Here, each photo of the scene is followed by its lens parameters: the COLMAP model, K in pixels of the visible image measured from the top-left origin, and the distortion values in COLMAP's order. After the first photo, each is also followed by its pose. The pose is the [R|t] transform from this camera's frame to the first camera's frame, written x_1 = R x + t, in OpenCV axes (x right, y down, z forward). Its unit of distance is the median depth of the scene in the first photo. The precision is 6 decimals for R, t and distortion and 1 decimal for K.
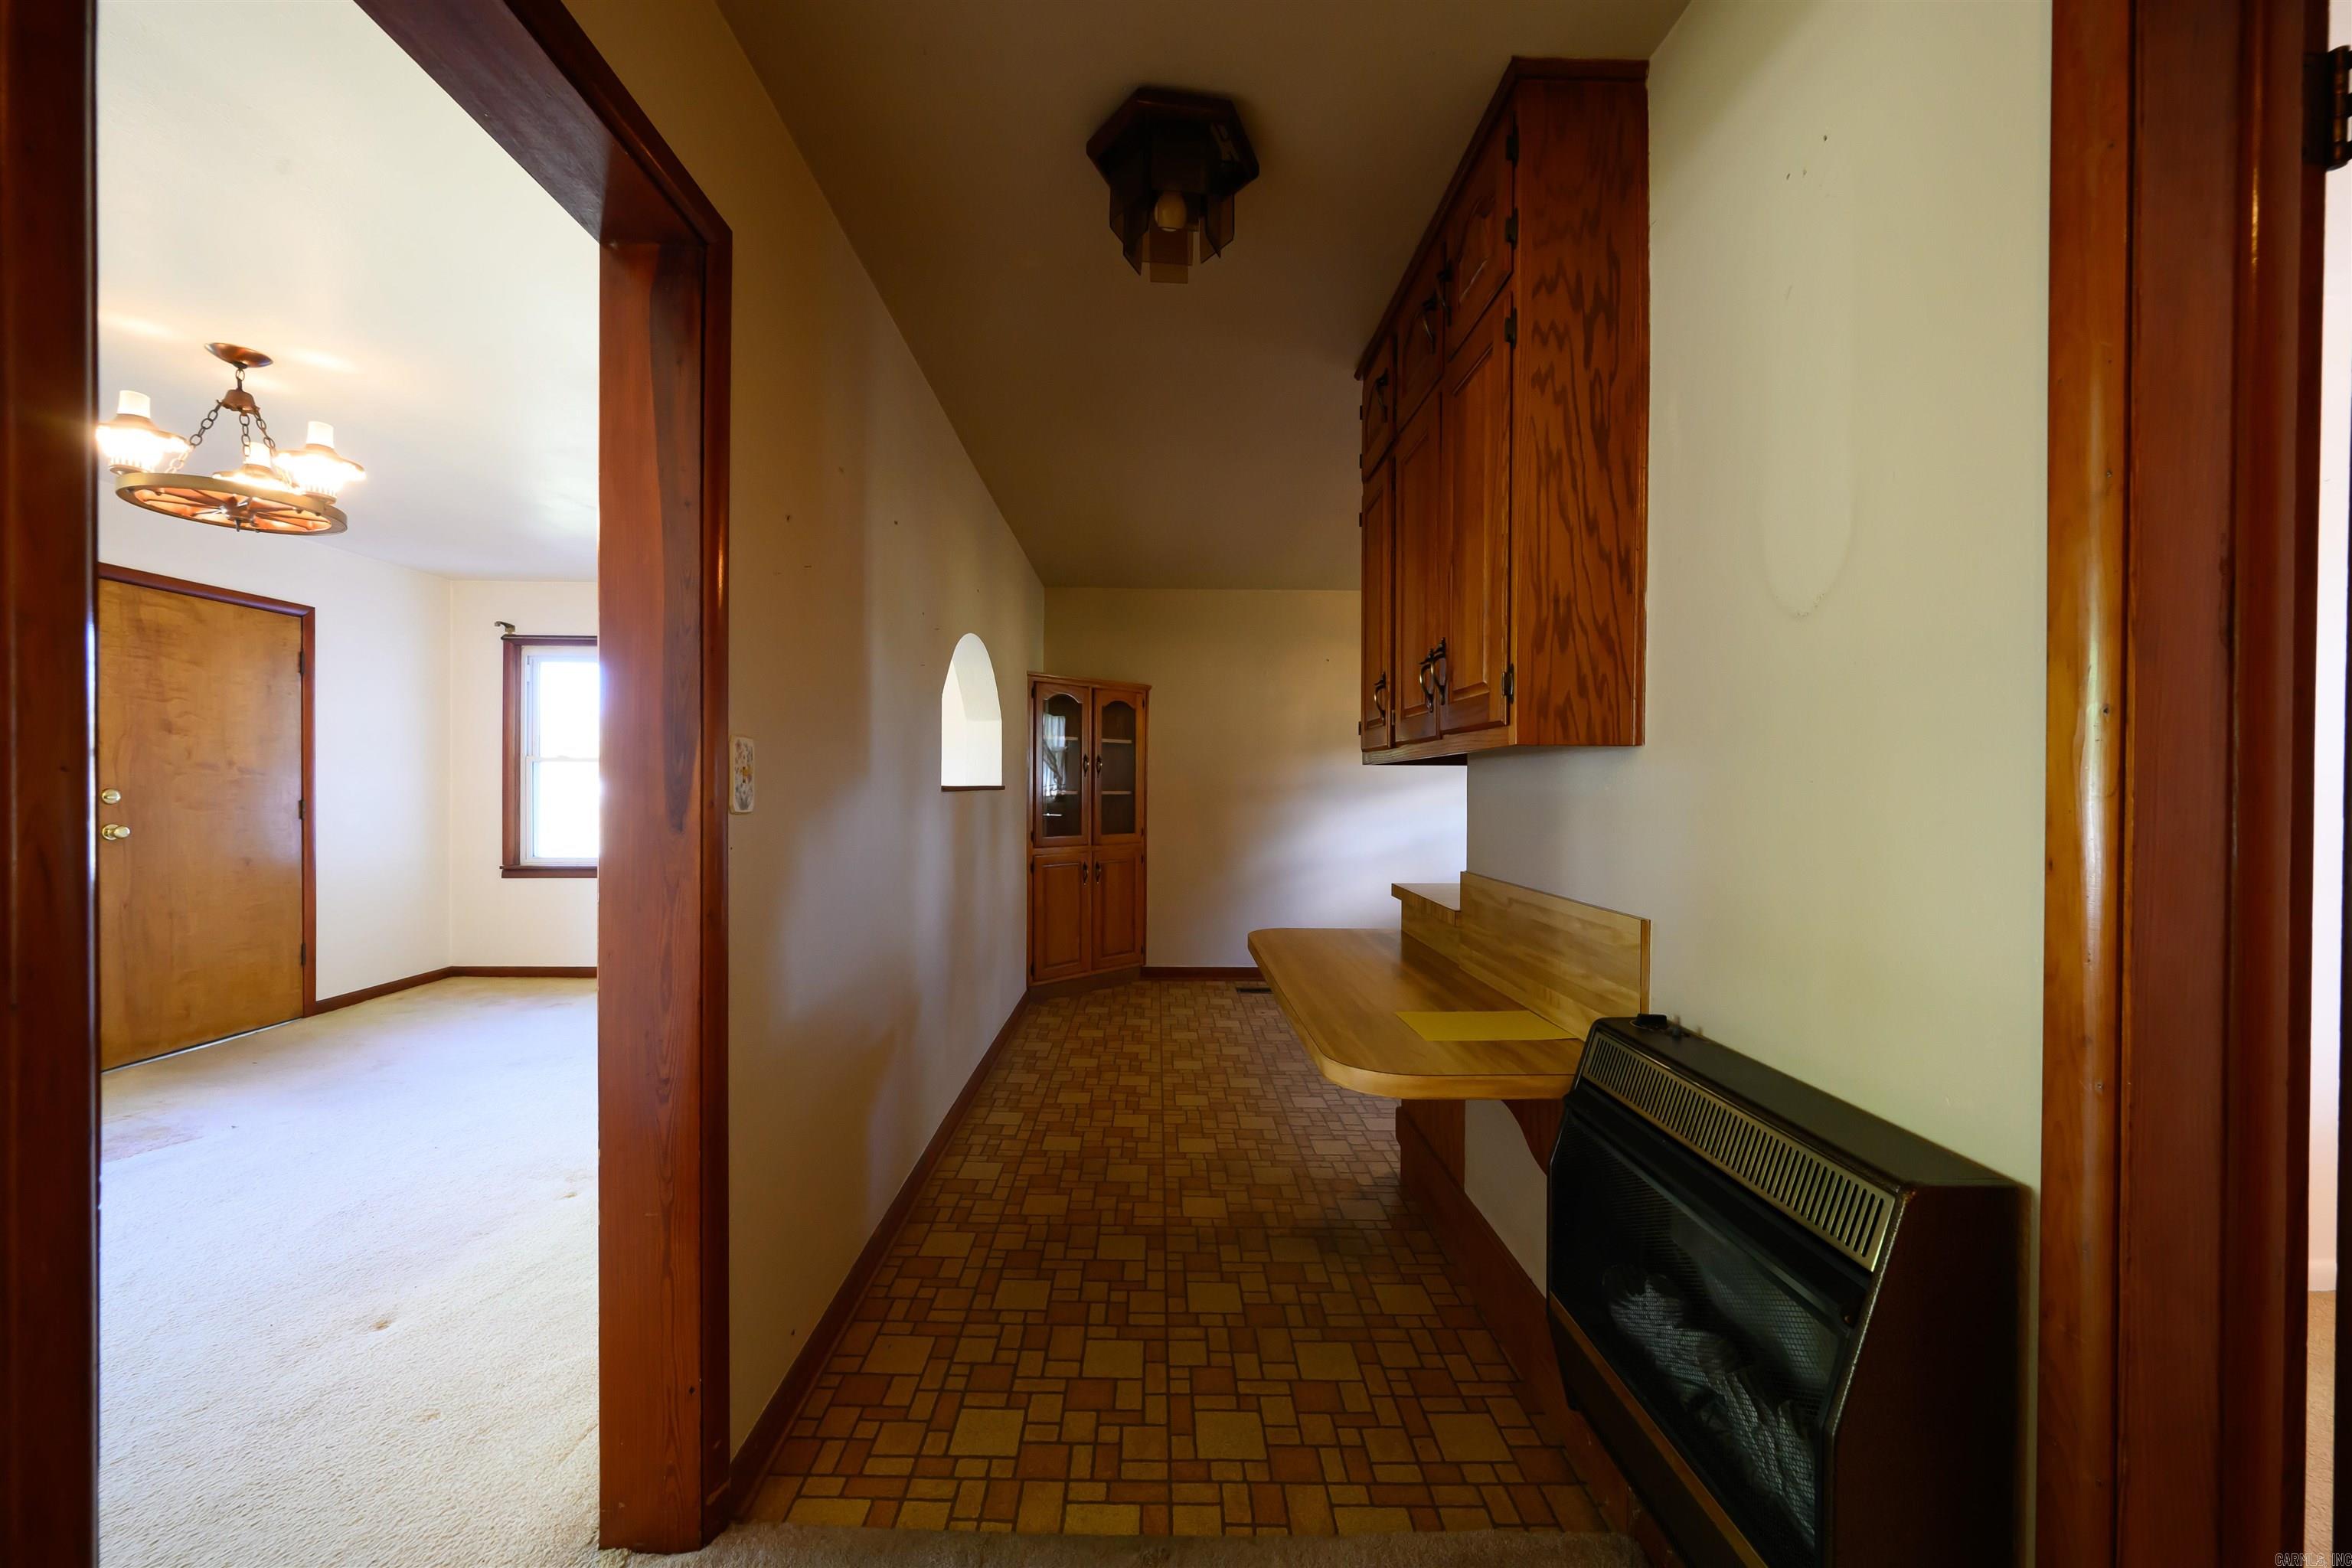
lens RADIAL K [[918.4, 0, 1175.5], [0, 918.4, 788.9], [0, 0, 1]] dist [0.000050, 0.000387]
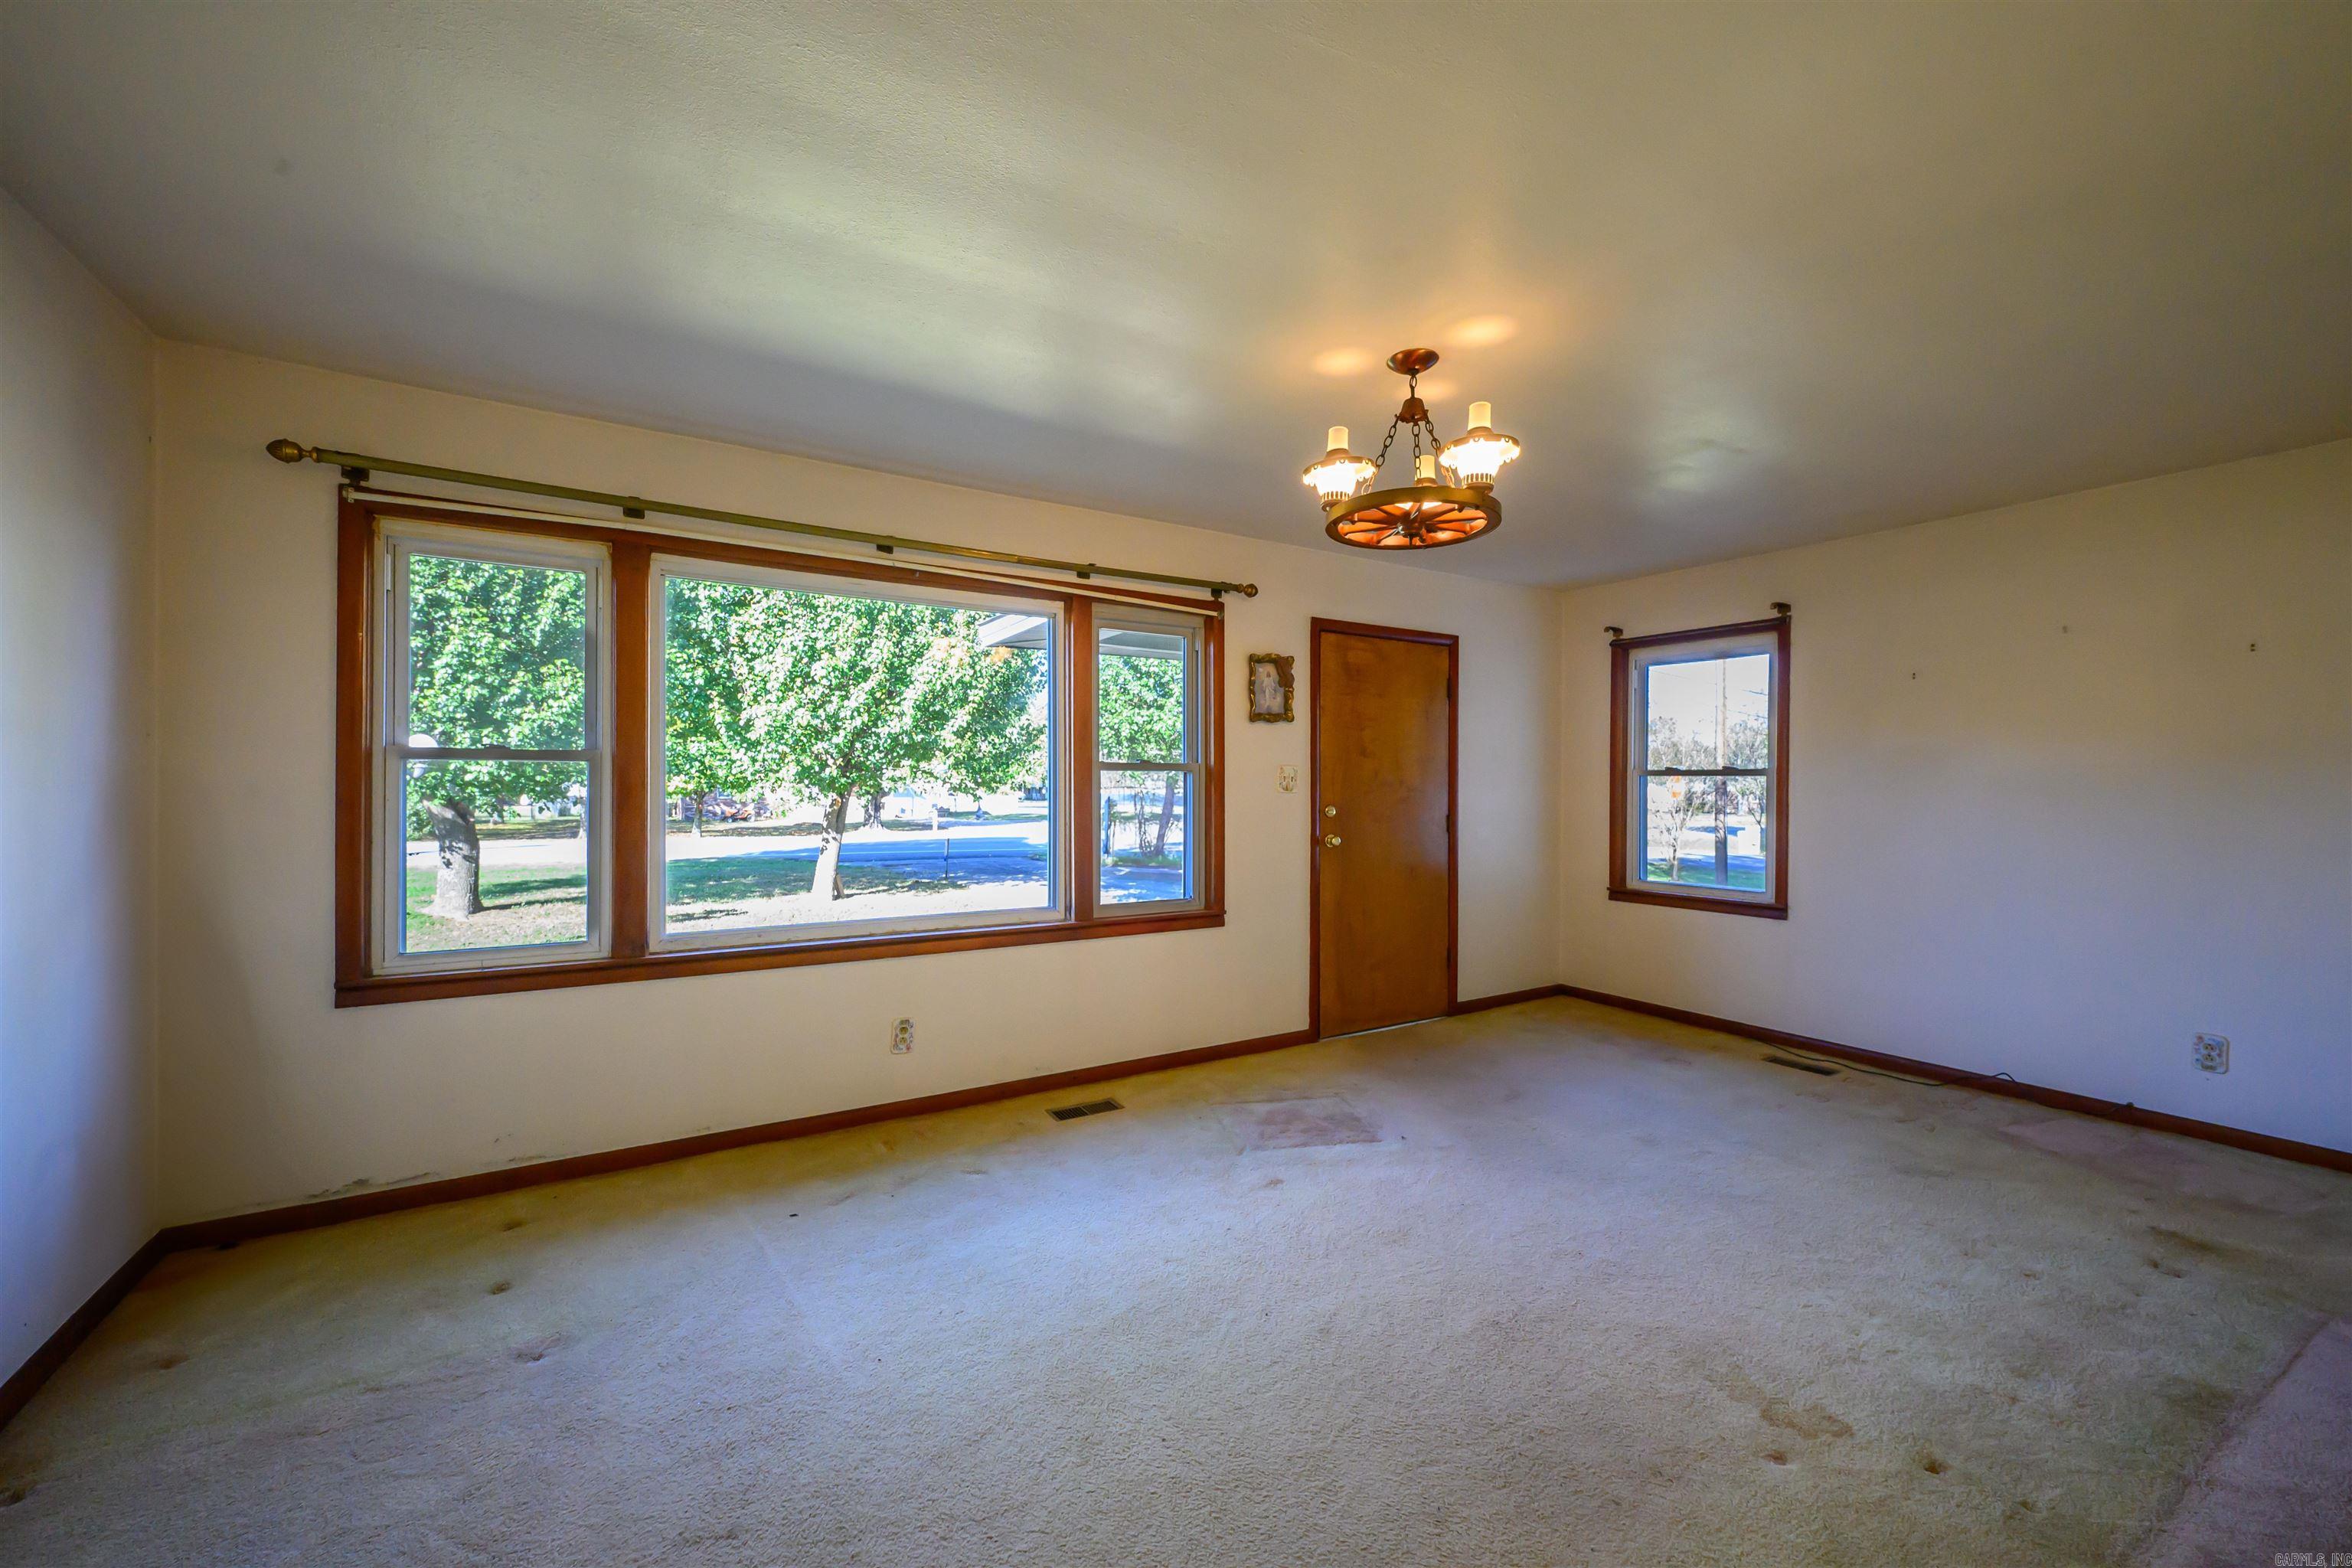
lens RADIAL K [[918.4, 0, 1164.3], [0, 918.4, 788.7], [0, 0, 1]] dist [0.000050, 0.000387]
pose [[0.497488, 0.002210, -0.867468, -0.313945], [-0.006016, 0.999981, -0.000903, -0.027842], [0.867450, 0.005668, 0.497492, 0.299909]]
